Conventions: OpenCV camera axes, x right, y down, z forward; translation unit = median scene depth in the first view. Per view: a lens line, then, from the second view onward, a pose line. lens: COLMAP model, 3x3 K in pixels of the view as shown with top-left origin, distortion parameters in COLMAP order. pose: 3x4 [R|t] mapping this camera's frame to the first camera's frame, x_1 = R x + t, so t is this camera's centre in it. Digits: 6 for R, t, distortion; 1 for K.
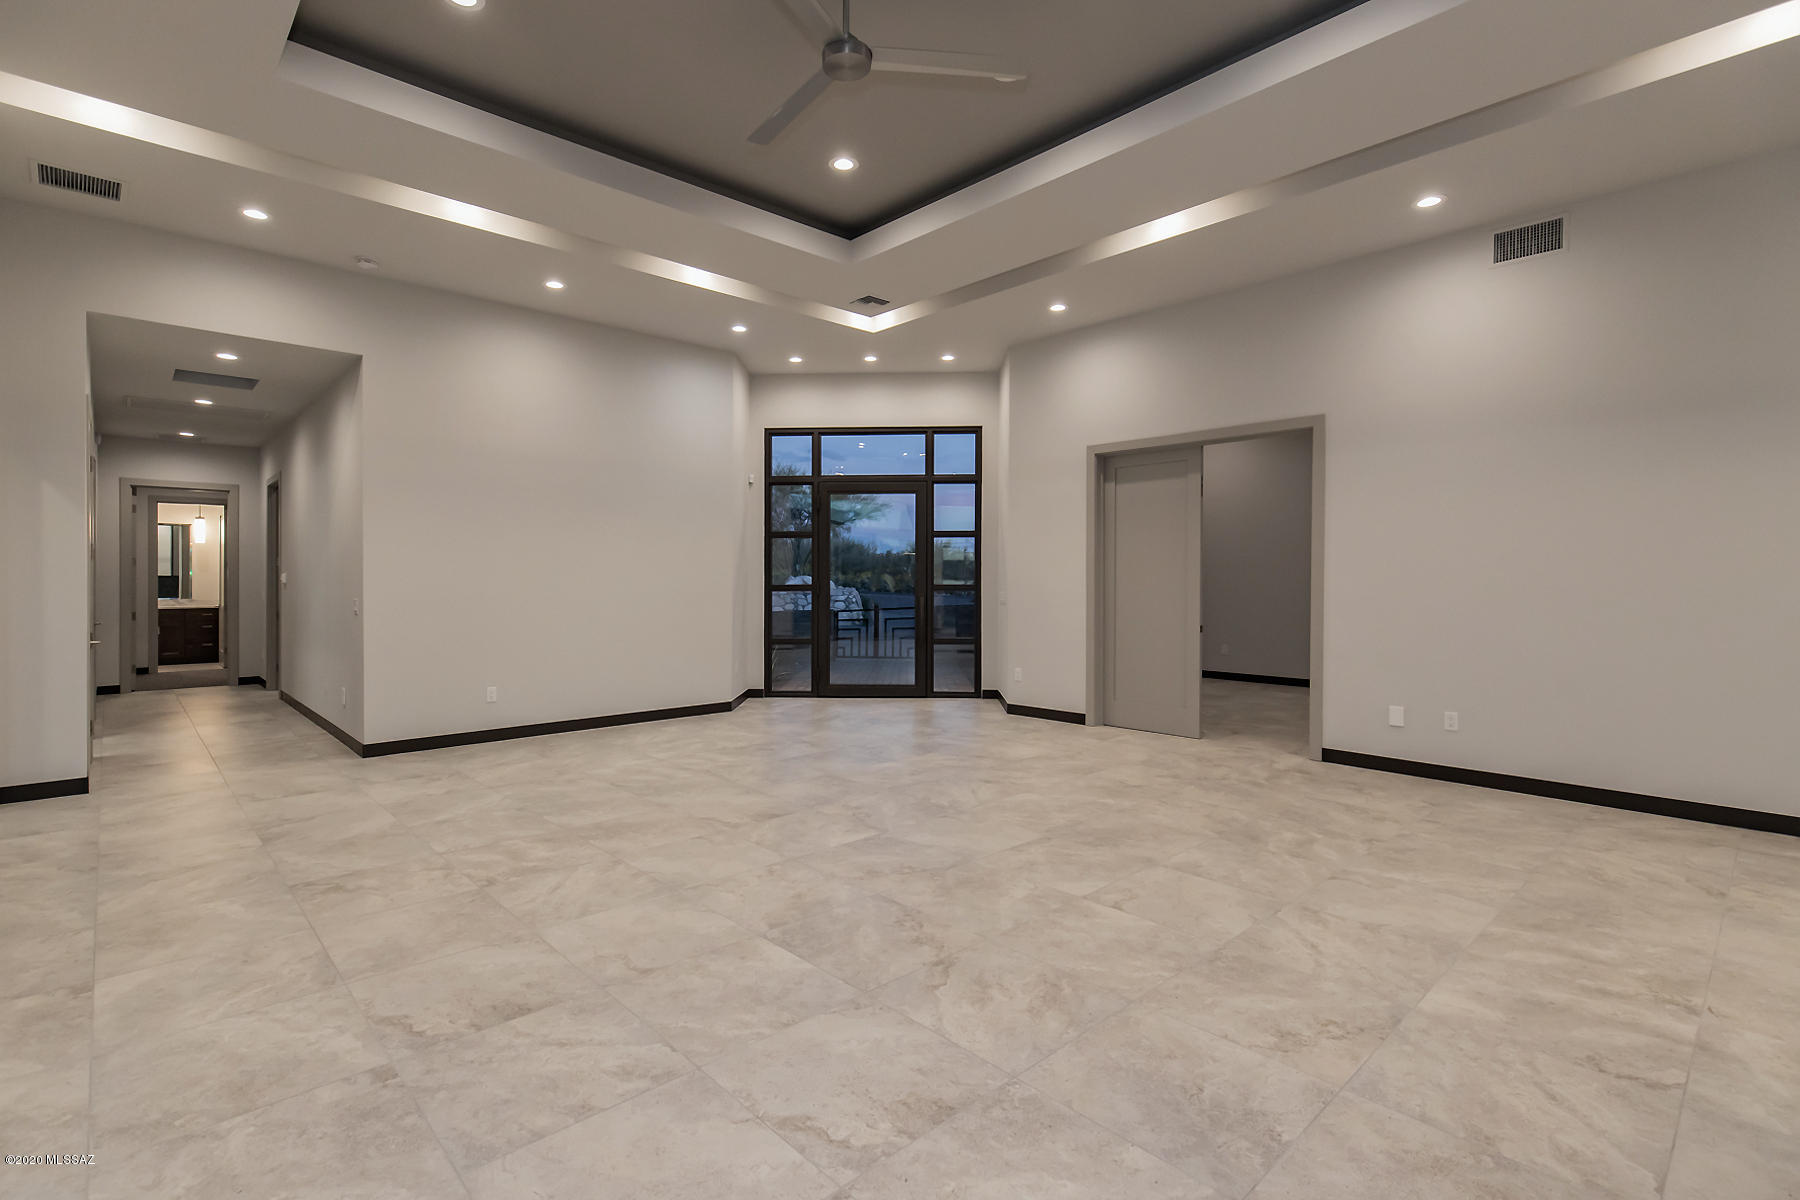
lens RADIAL K [[845.6, 0, 914.5], [0, 845.6, 586.6], [0, 0, 1]] dist [0.017770, -0.004805]
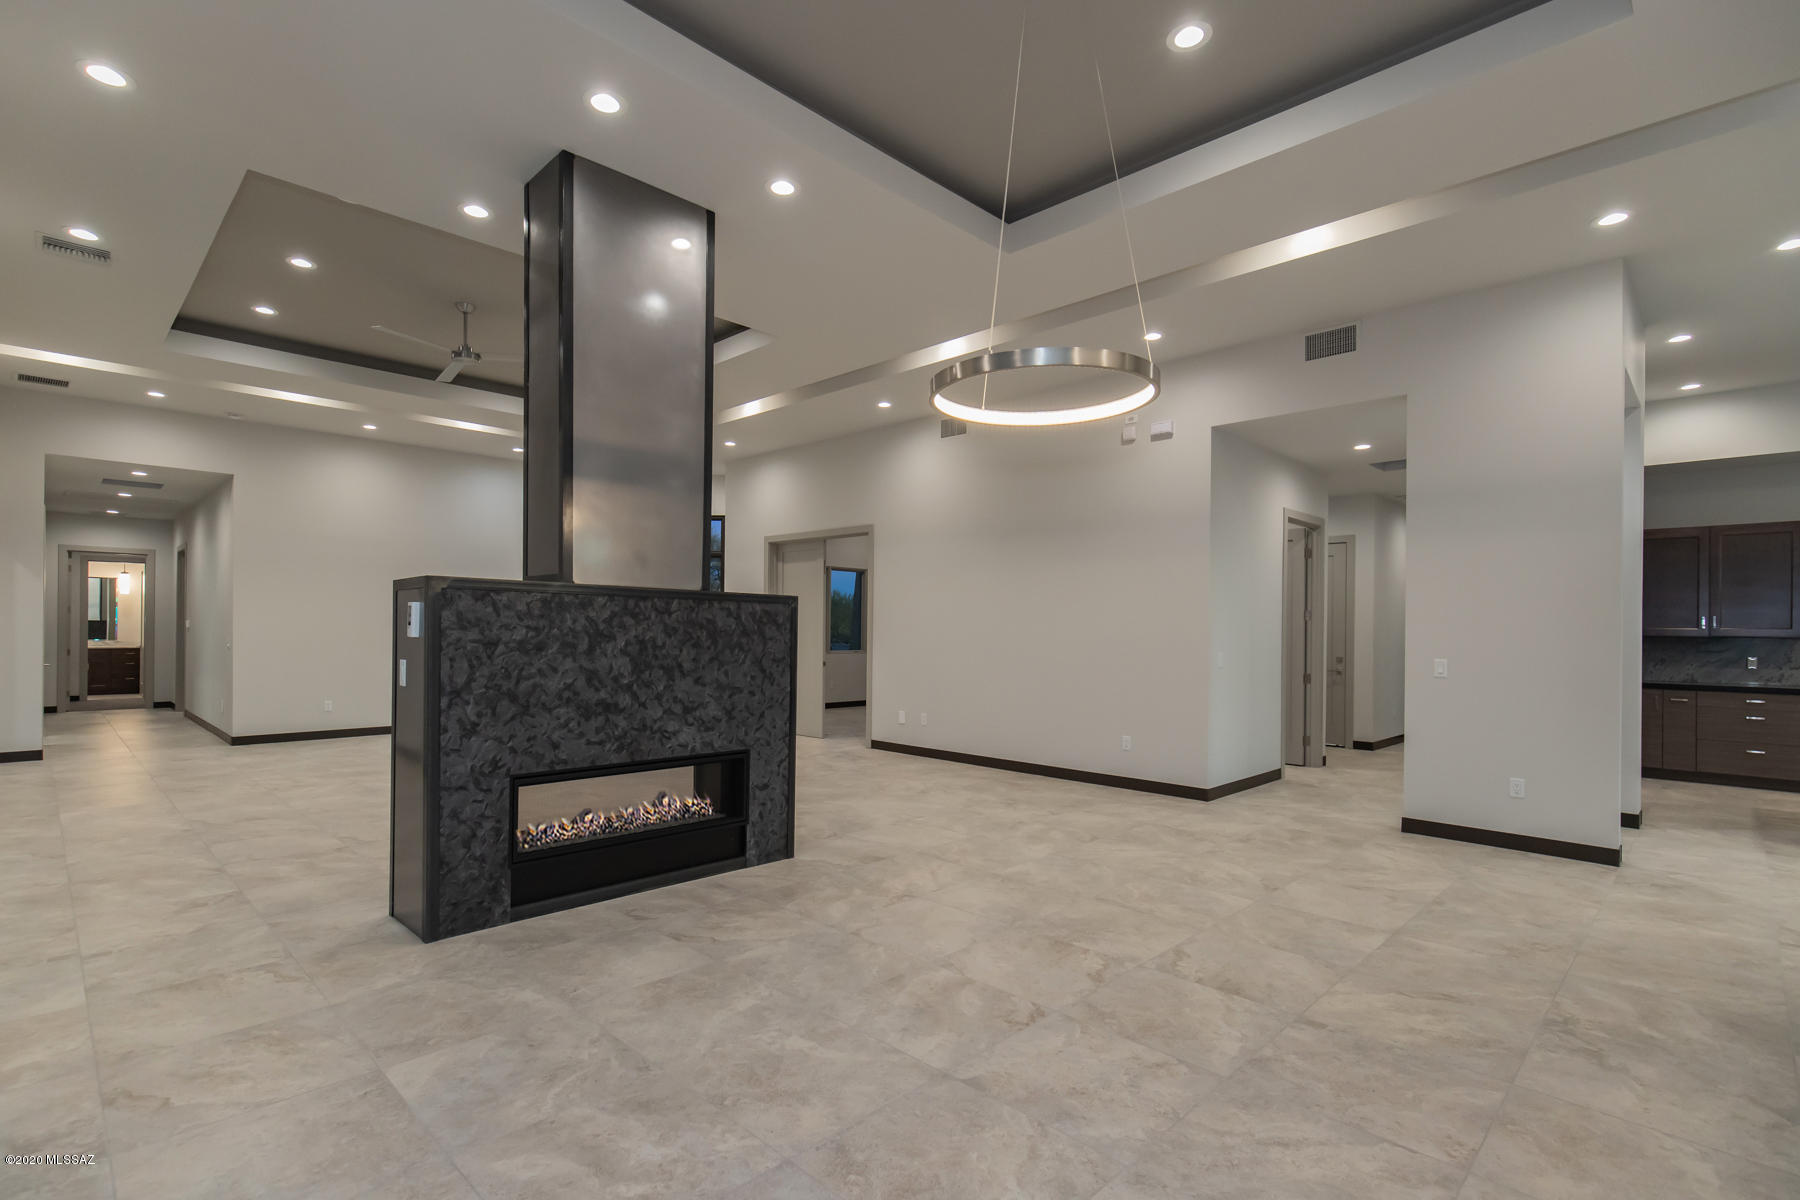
lens RADIAL K [[845.6, 0, 899.7], [0, 845.6, 635.9], [0, 0, 1]] dist [0.017770, -0.004805]
pose [[0.999331, 0.008067, 0.035658, 0.459584], [-0.008024, 0.999967, -0.001349, 0.002762], [-0.035668, 0.001062, 0.999363, -0.525780]]
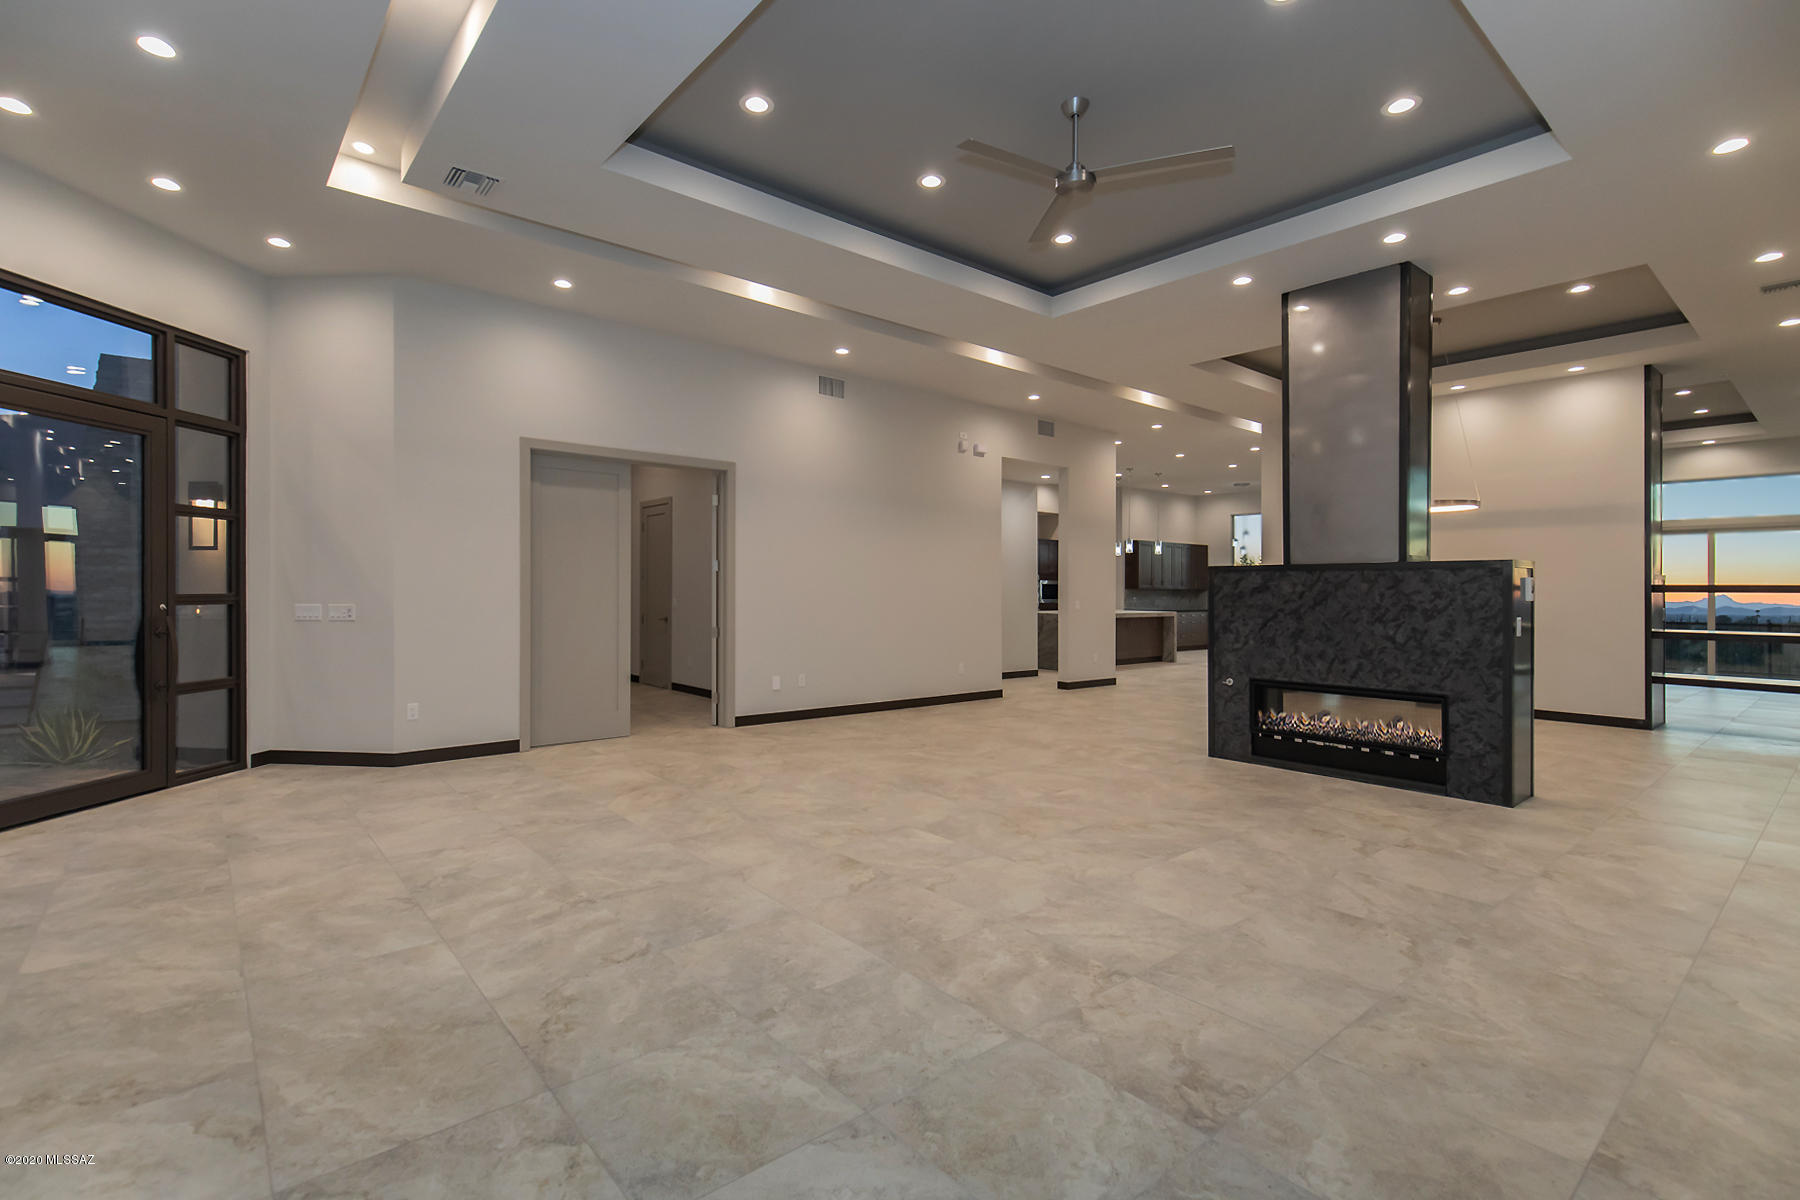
lens RADIAL K [[802.9, 0, 884.0], [0, 802.9, 585.0], [0, 0, 1]] dist [0.011307, -0.003800]
pose [[0.072470, 0.005946, 0.997353, -0.712800], [0.002415, 0.999978, -0.006137, -0.005098], [-0.997368, 0.002854, 0.072454, 0.653691]]
